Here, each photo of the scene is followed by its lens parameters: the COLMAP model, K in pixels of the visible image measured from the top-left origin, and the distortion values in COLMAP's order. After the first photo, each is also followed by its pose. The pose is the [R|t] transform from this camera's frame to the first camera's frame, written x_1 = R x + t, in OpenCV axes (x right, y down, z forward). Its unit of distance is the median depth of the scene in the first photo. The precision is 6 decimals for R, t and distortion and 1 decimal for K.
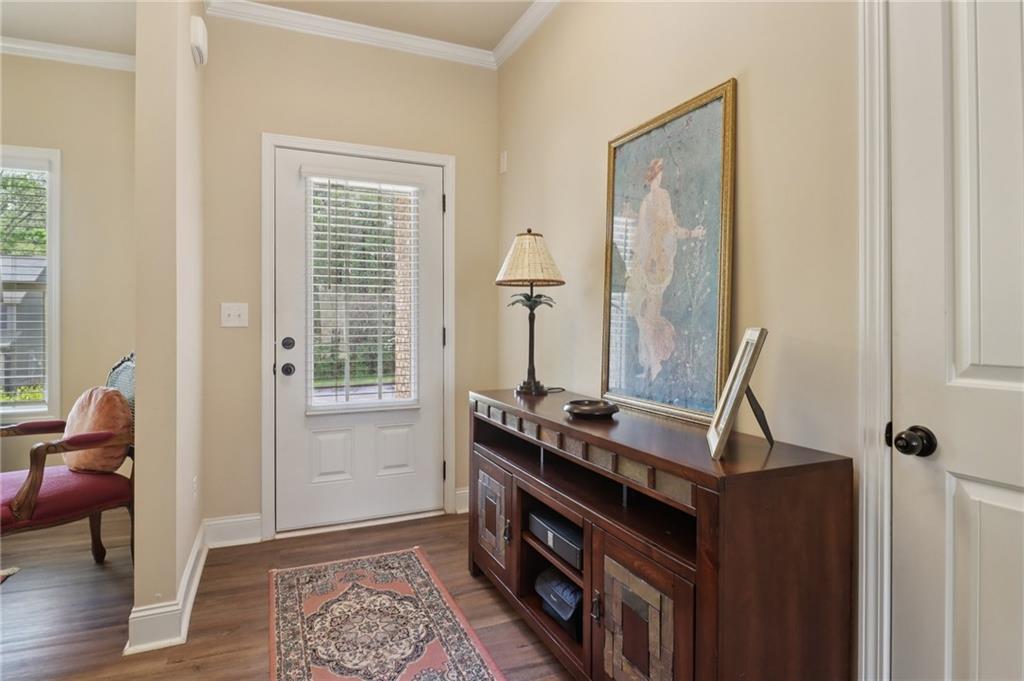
lens RADIAL K [[556.0, 0, 514.6], [0, 556.0, 326.0], [0, 0, 1]] dist [0.003272, -0.014034]
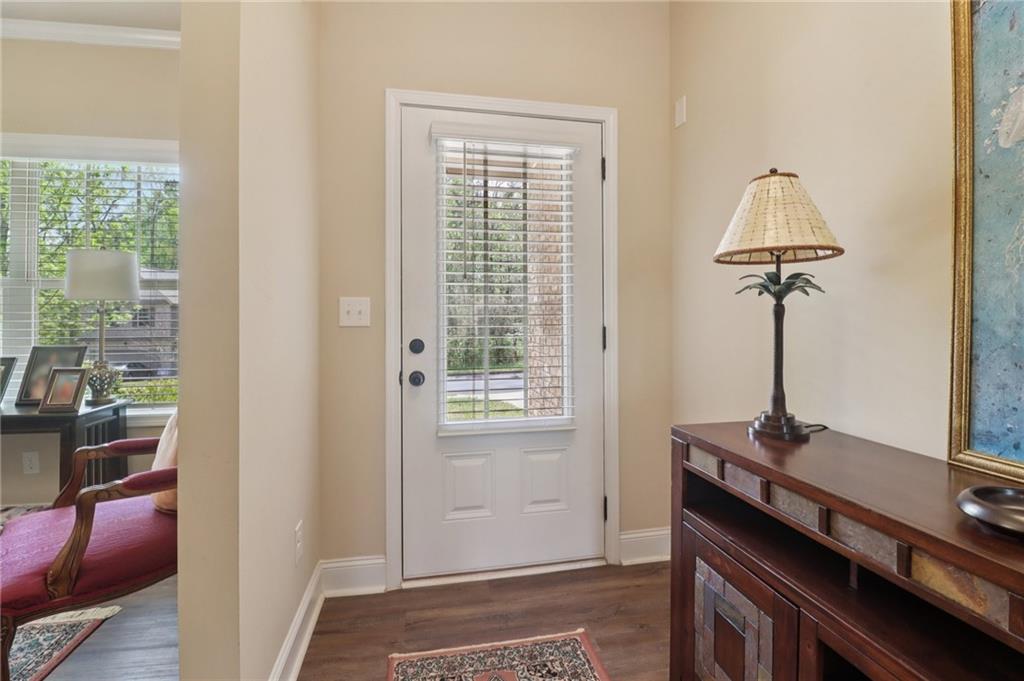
lens RADIAL K [[472.0, 0, 513.7], [0, 472.0, 323.8], [0, 0, 1]] dist [0.001400, -0.015425]
pose [[0.976460, -0.001919, -0.215691, -0.127087], [0.002457, 0.999995, 0.002226, -0.003169], [0.215686, -0.002703, 0.976459, 0.377842]]
